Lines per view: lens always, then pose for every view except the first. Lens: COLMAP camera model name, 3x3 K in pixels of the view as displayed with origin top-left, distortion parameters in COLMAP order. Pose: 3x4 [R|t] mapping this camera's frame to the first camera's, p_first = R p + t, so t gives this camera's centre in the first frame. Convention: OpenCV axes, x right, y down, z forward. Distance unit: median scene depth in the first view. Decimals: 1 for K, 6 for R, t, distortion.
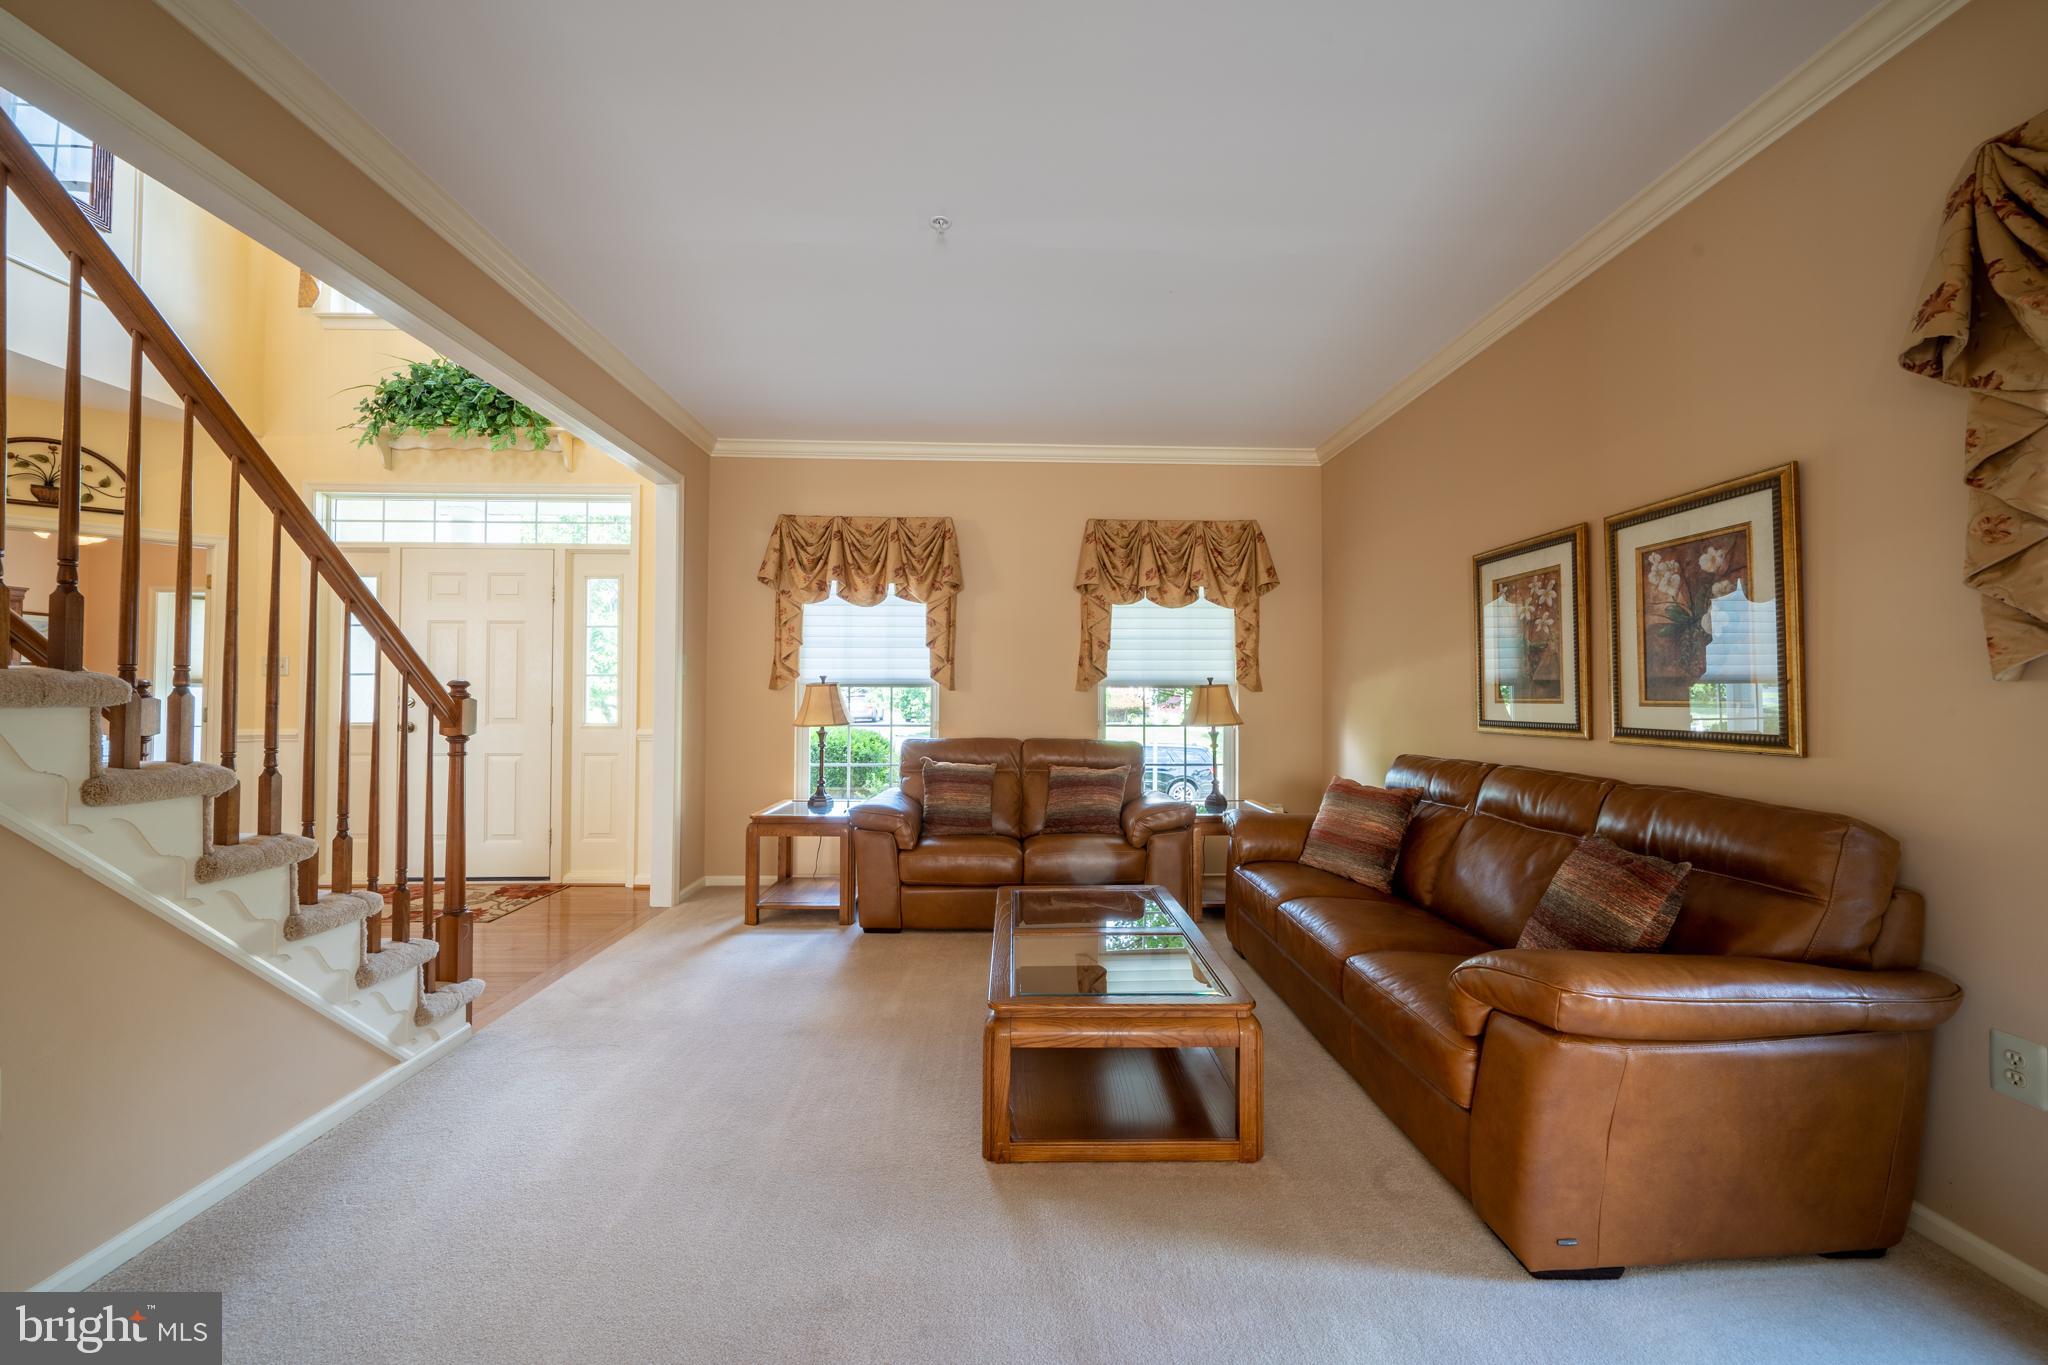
lens RADIAL K [[797.2, 0, 1032.9], [0, 797.2, 674.0], [0, 0, 1]] dist [-0.003841, -0.000118]
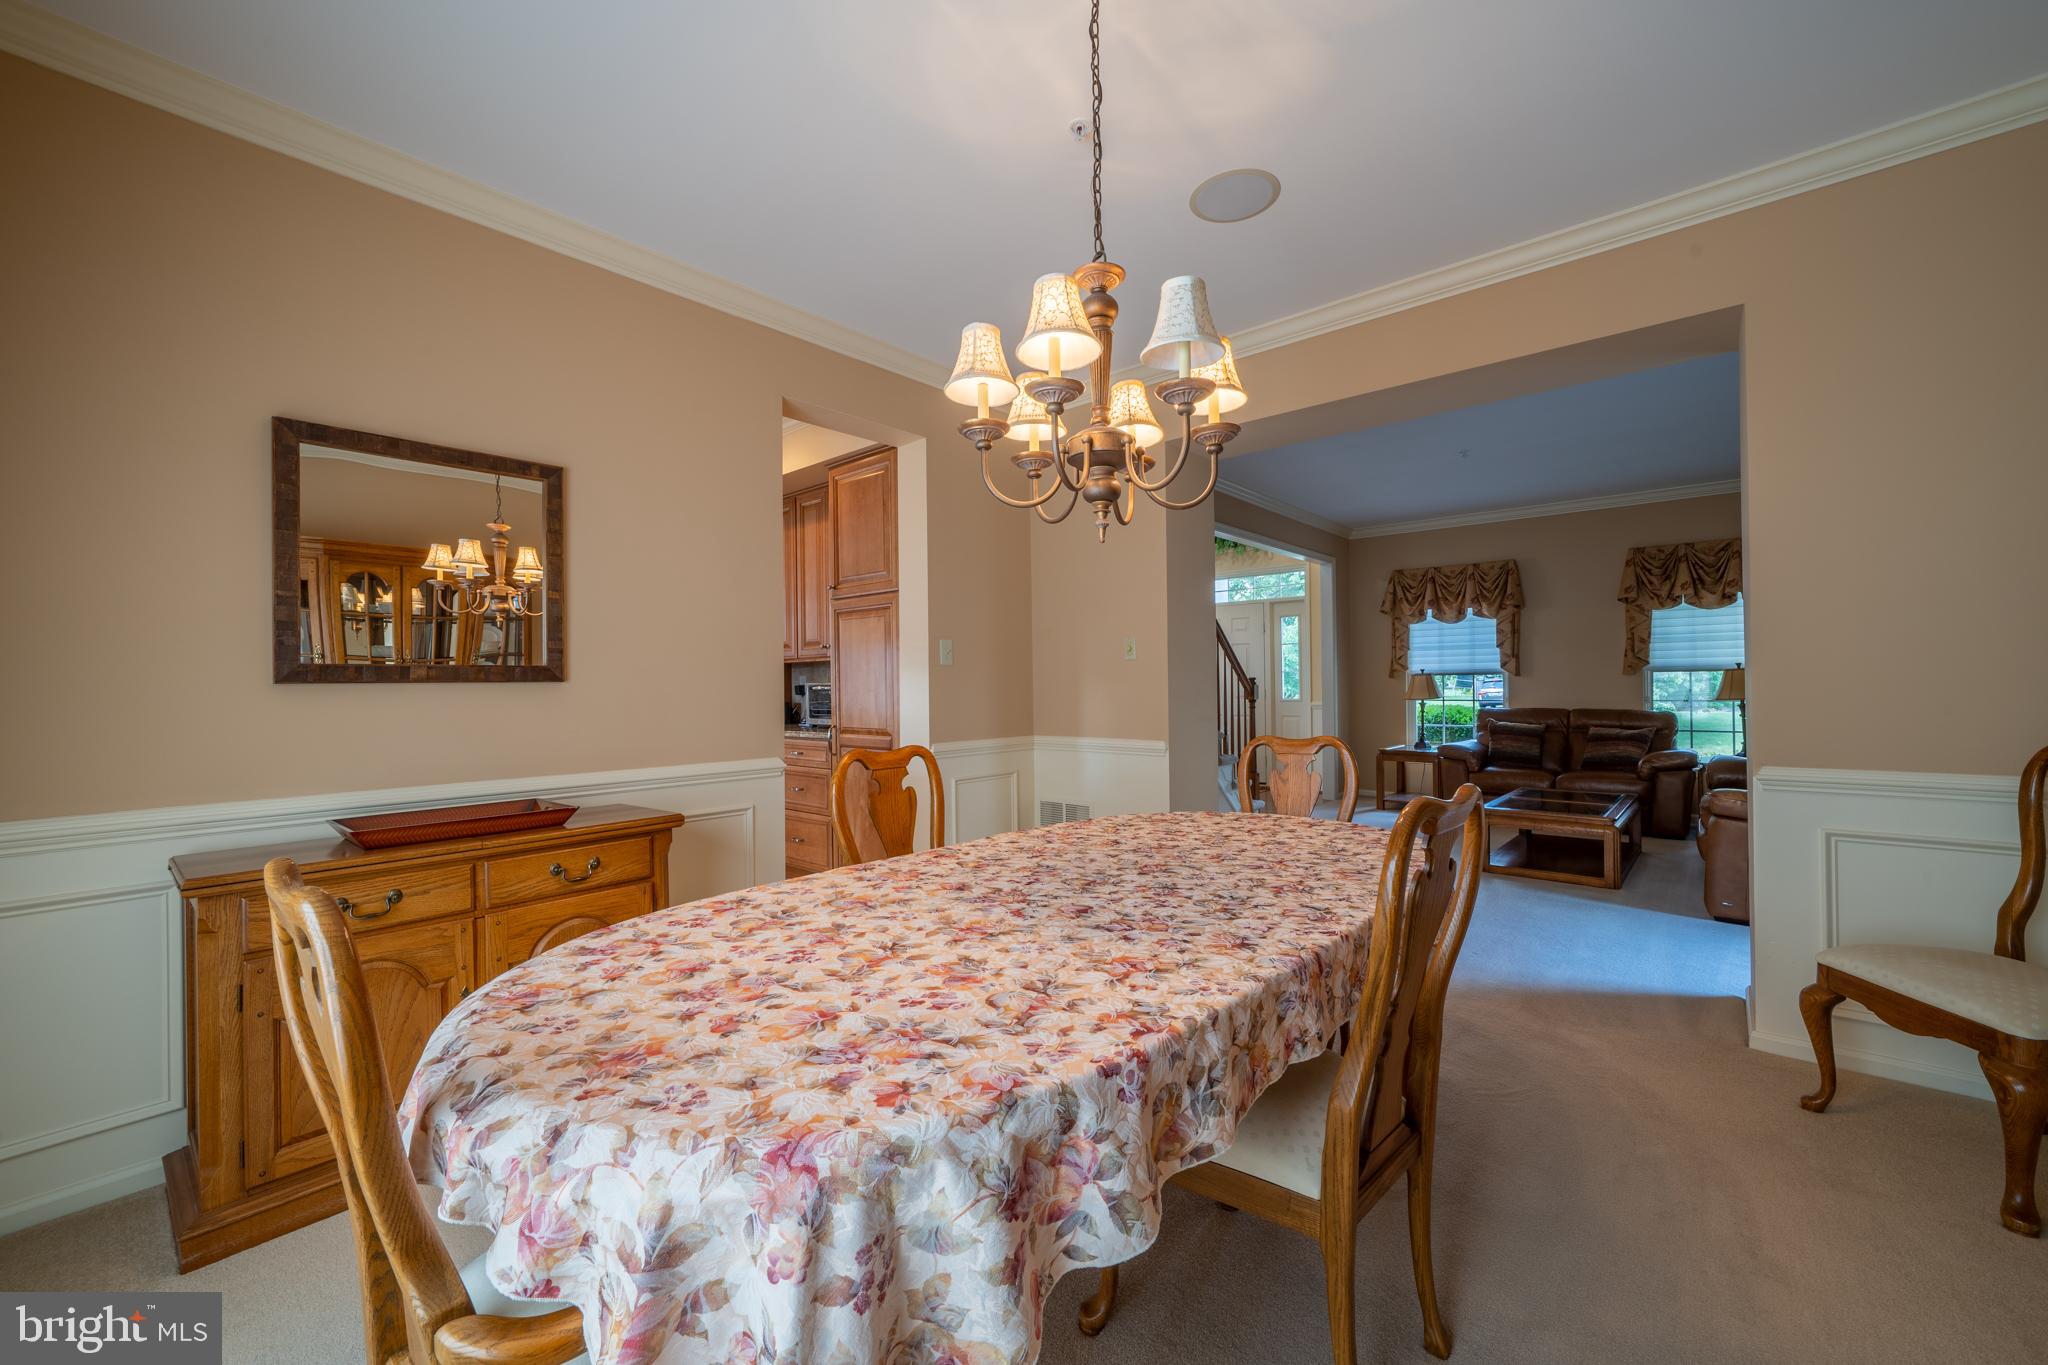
lens RADIAL K [[797.2, 0, 1029.6], [0, 797.2, 678.5], [0, 0, 1]] dist [-0.003841, -0.000118]
pose [[0.727123, -0.016857, -0.686300, 0.257940], [0.032324, 0.999430, 0.009699, -0.019332], [0.685746, -0.029237, 0.727254, -0.705883]]
